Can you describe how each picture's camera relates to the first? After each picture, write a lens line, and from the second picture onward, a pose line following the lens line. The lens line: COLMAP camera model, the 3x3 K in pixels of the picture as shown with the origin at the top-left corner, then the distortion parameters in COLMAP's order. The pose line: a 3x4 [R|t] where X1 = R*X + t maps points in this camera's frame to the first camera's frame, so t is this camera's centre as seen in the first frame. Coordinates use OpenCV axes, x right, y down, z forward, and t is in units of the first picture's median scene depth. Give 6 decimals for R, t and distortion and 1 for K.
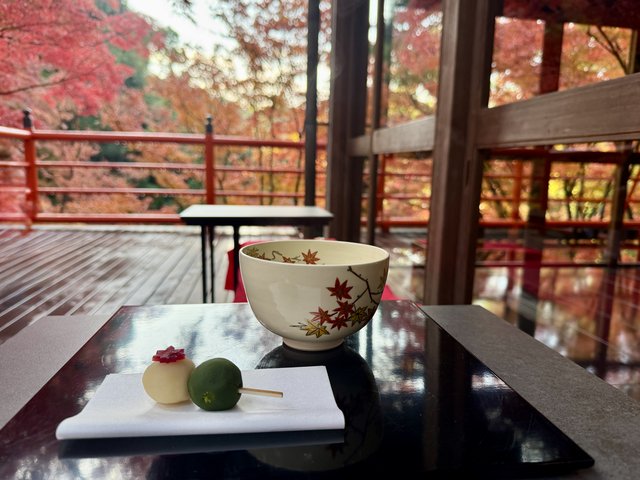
lens RADIAL K [[436.8, 0, 321.4], [0, 436.8, 238.0], [0, 0, 1]] dist [-0.013461, -0.014515]
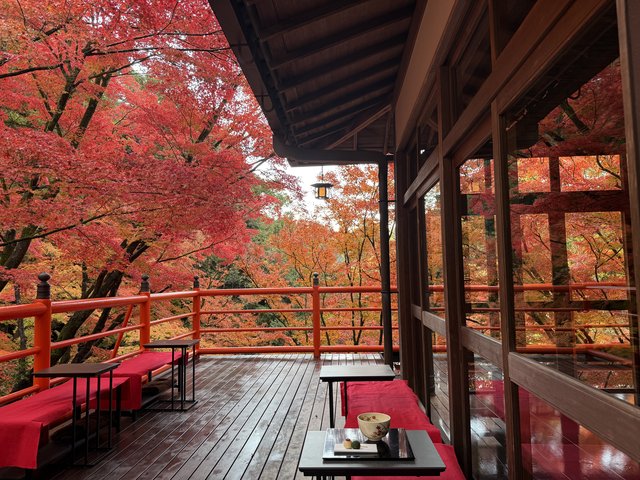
lens RADIAL K [[436.8, 0, 318.8], [0, 436.8, 239.0], [0, 0, 1]] dist [-0.013461, -0.014515]
pose [[0.977627, -0.058873, -0.201938, 0.049087], [0.012172, 0.974258, -0.225107, -0.084248], [0.209993, 0.217613, 0.953178, -0.422033]]
